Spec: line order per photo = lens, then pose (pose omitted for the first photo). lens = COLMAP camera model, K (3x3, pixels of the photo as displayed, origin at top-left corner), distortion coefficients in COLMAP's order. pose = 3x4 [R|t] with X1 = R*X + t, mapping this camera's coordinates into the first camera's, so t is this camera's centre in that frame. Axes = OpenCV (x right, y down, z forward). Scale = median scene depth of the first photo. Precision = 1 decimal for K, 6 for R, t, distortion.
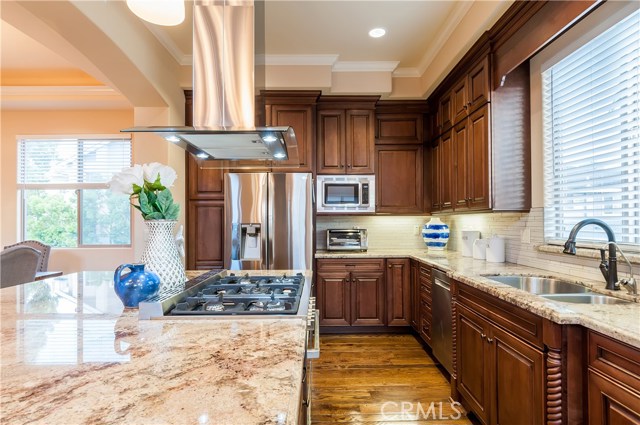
lens RADIAL K [[335.4, 0, 320.7], [0, 335.4, 217.8], [0, 0, 1]] dist [0.002873, 0.001838]
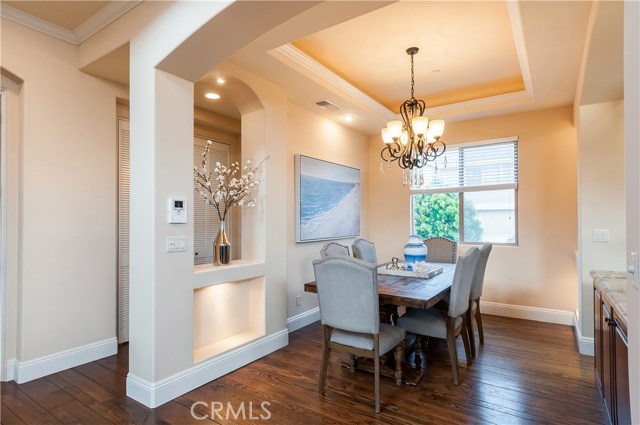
lens RADIAL K [[335.4, 0, 323.7], [0, 335.4, 219.2], [0, 0, 1]] dist [0.002873, 0.001838]
pose [[0.821247, -0.001198, -0.570572, -0.561850], [0.005891, 0.999962, 0.006379, -0.005885], [0.570543, -0.008600, 0.821223, -0.223660]]
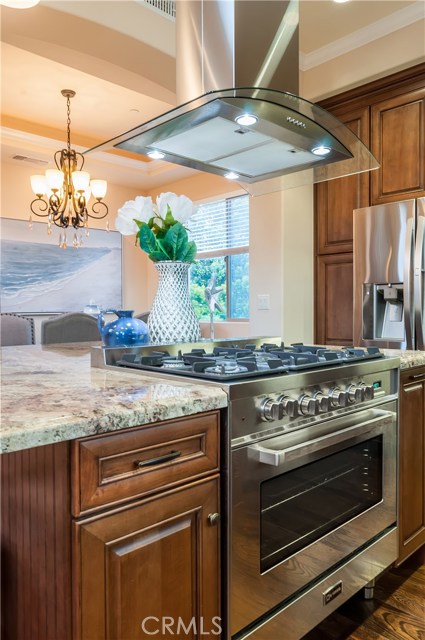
lens RADIAL K [[471.7, 0, 214.1], [0, 471.7, 316.6], [0, 0, 1]] dist [-0.008333, 0.006449]
pose [[0.695454, 0.014160, -0.718431, 0.188422], [0.008994, 0.999556, 0.028408, 0.047974], [0.718514, -0.026218, 0.695018, 0.129833]]
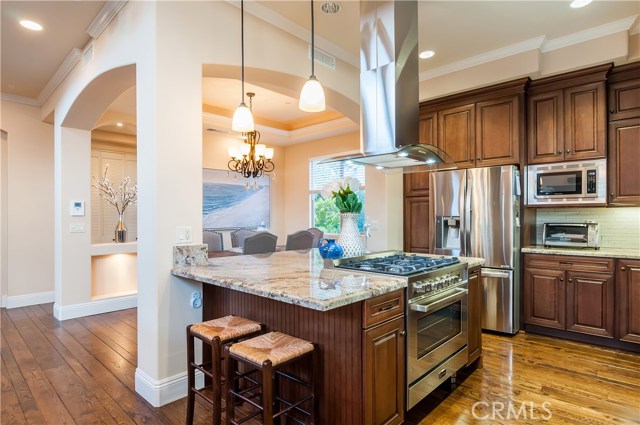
lens RADIAL K [[344.6, 0, 319.3], [0, 344.6, 217.8], [0, 0, 1]] dist [-0.004092, -0.002852]
pose [[0.726286, 0.003297, -0.687384, 0.239591], [0.007741, 0.999886, 0.012975, 0.003108], [0.687349, -0.014744, 0.726178, -0.119406]]
